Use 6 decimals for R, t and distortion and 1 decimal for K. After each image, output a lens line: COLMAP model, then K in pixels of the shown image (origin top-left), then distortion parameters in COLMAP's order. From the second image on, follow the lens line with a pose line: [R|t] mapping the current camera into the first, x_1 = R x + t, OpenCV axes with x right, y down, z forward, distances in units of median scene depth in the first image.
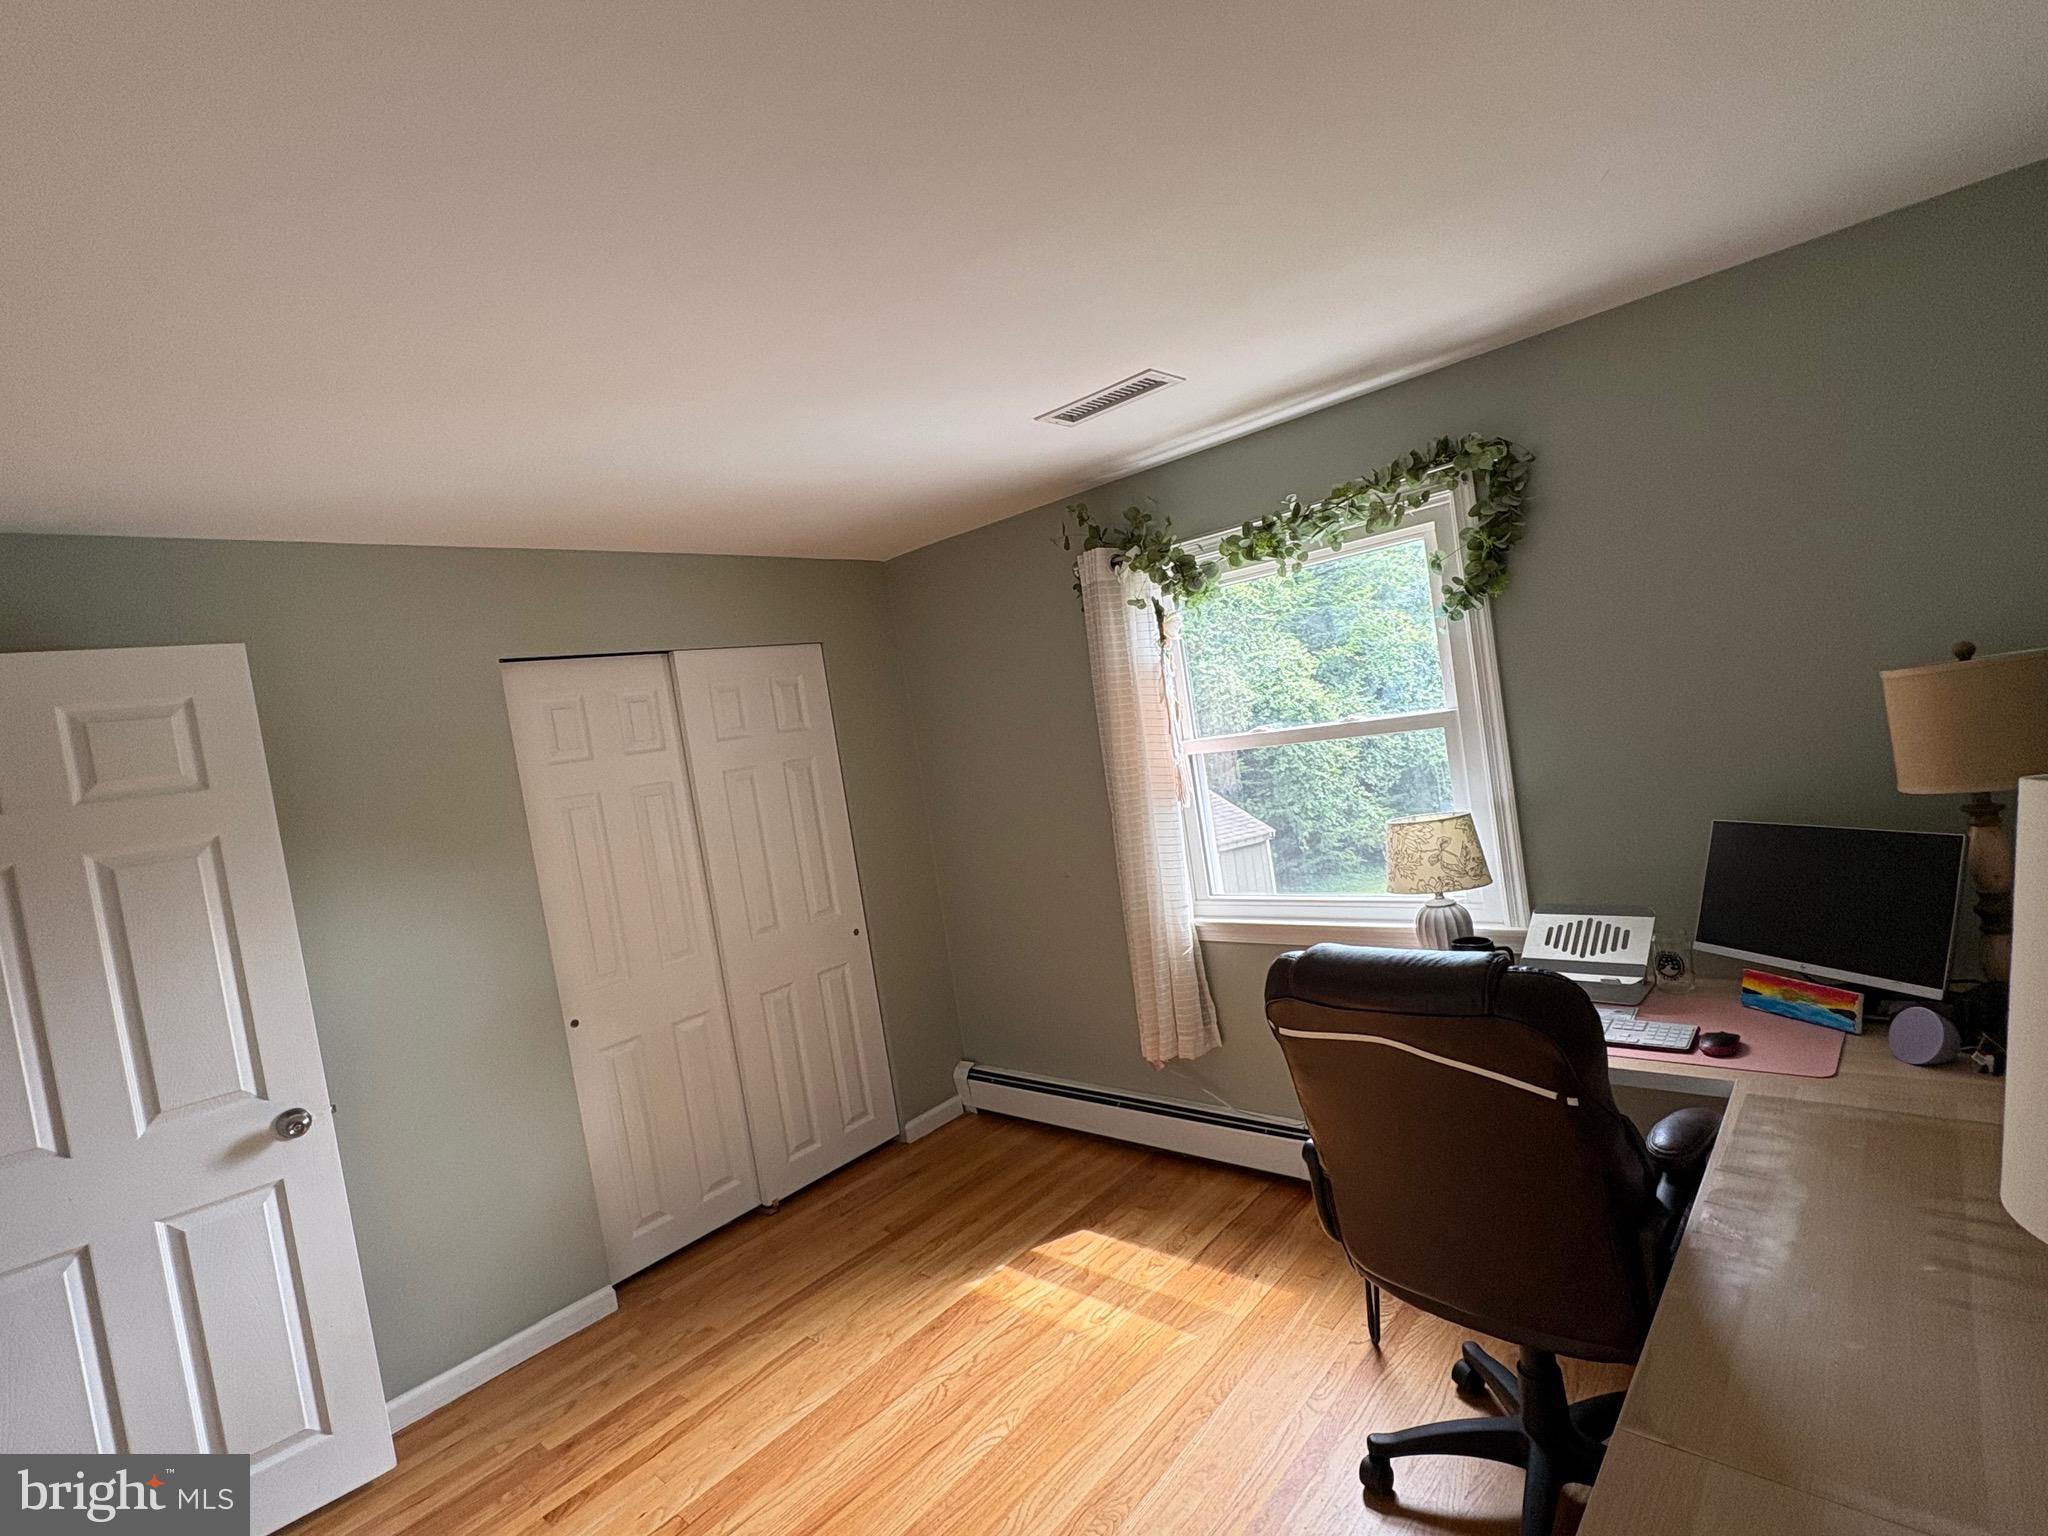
lens RADIAL K [[987.5, 0, 1022.4], [0, 987.5, 765.5], [0, 0, 1]] dist [0.000518, -0.000010]
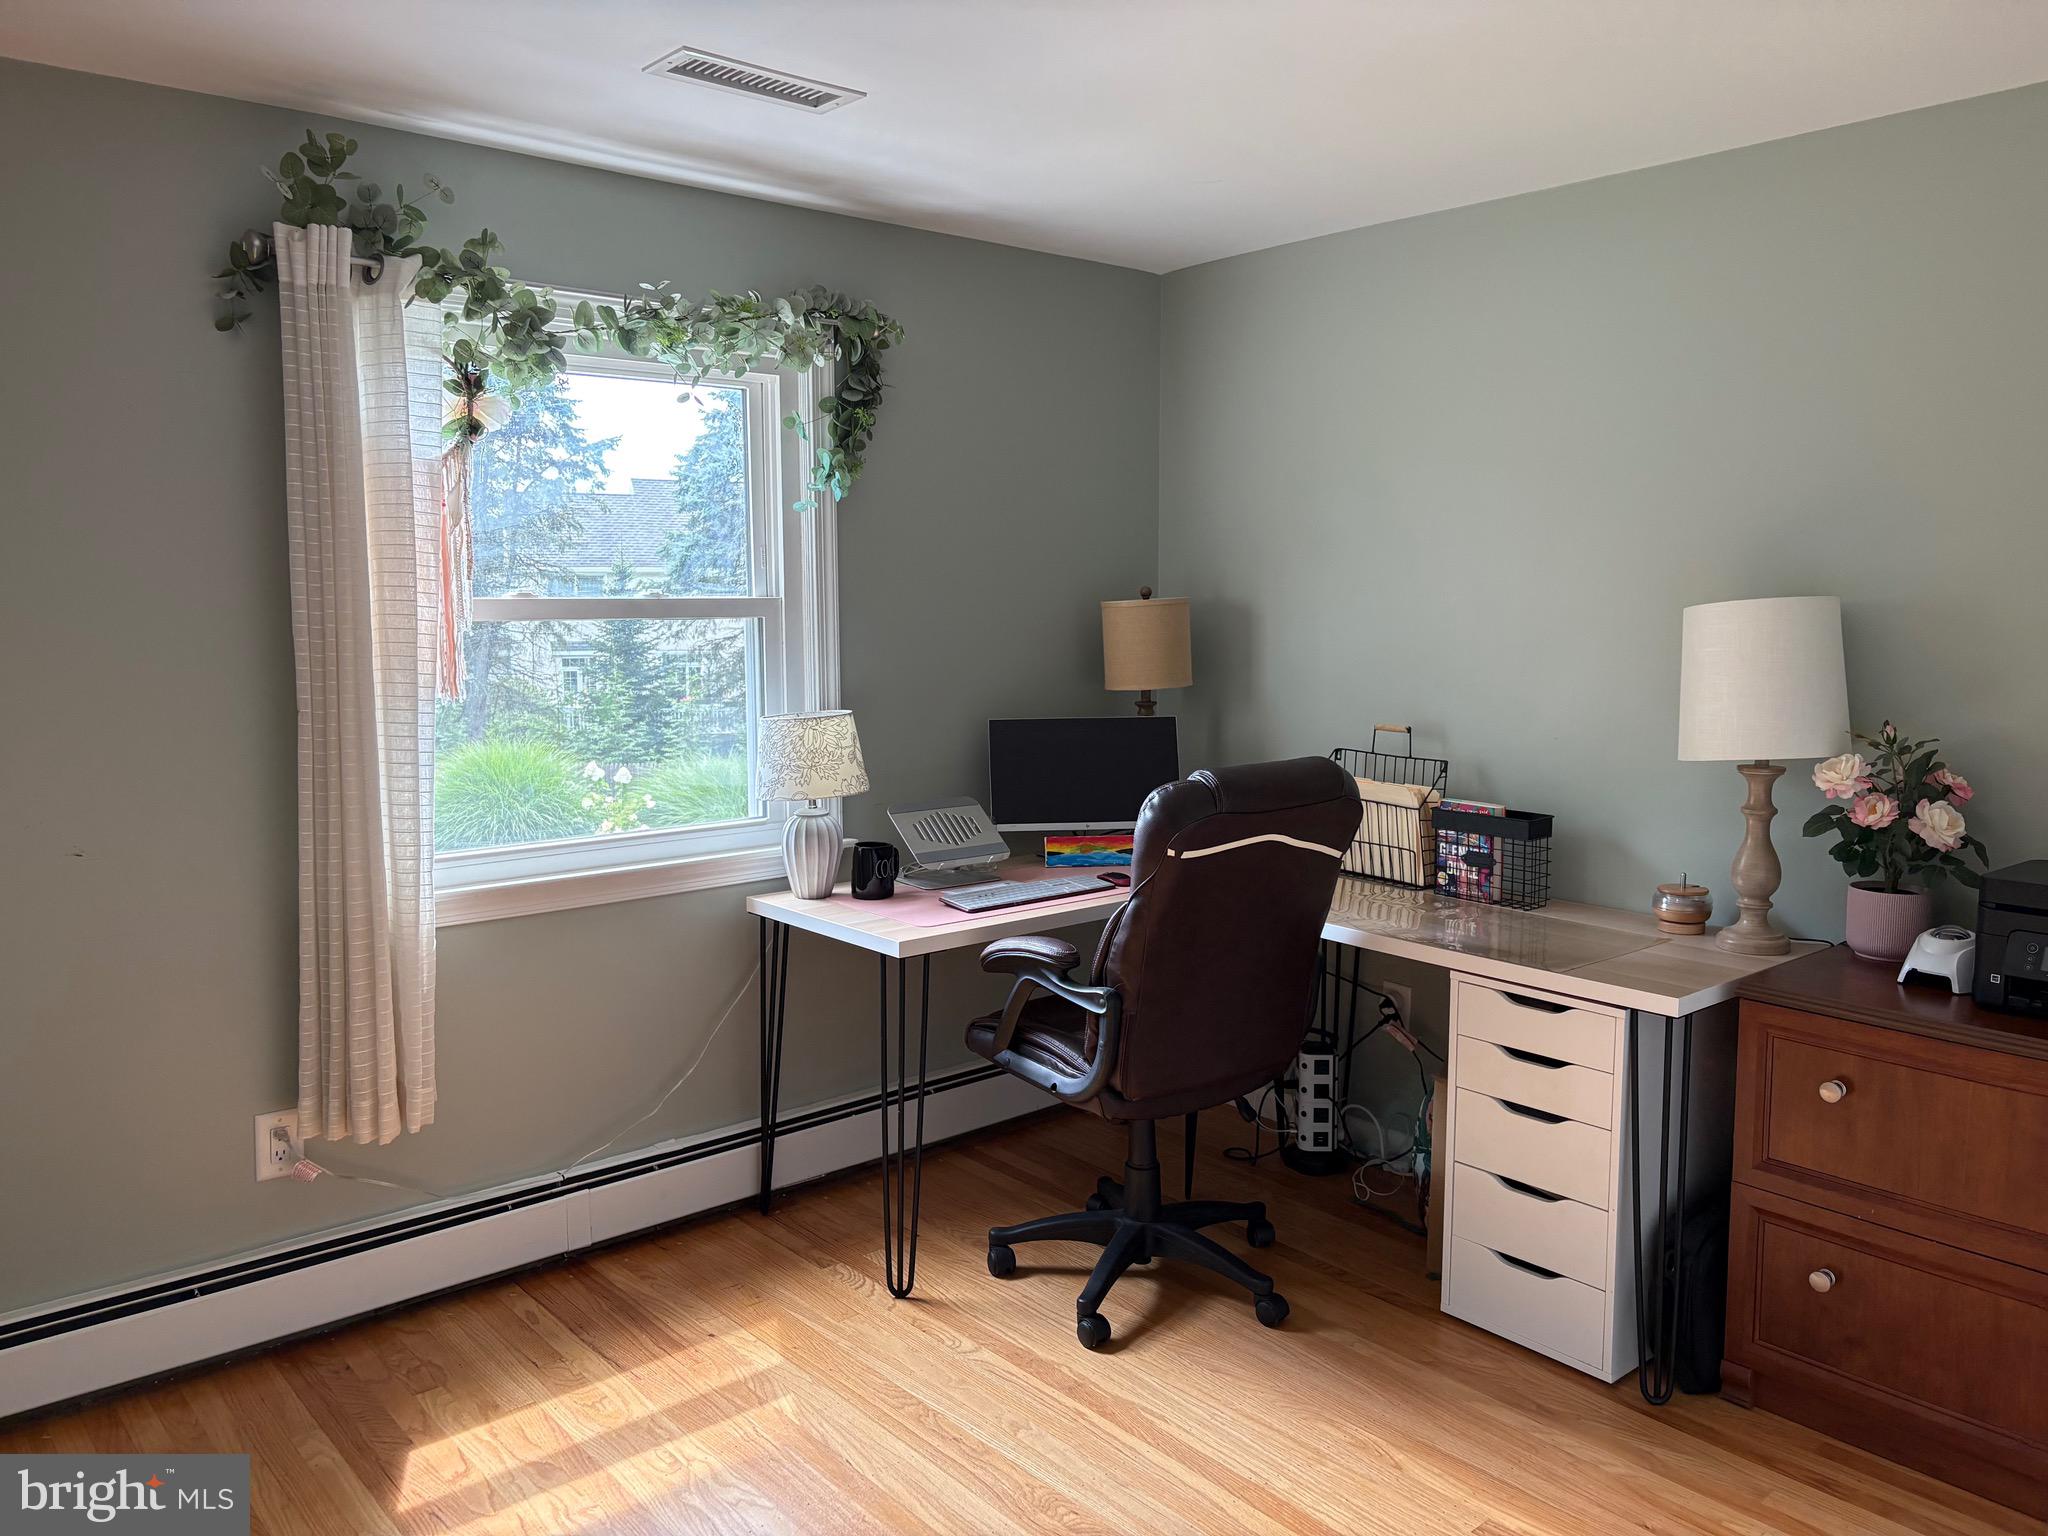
lens RADIAL K [[1550.4, 0, 1028.9], [0, 1550.4, 778.1], [0, 0, 1]] dist [0.066760, -0.088287]
pose [[0.124010, 0.025292, 0.991959, -0.807480], [0.027921, 0.999190, -0.028967, 0.134400], [-0.991888, 0.031288, 0.123203, 0.559696]]
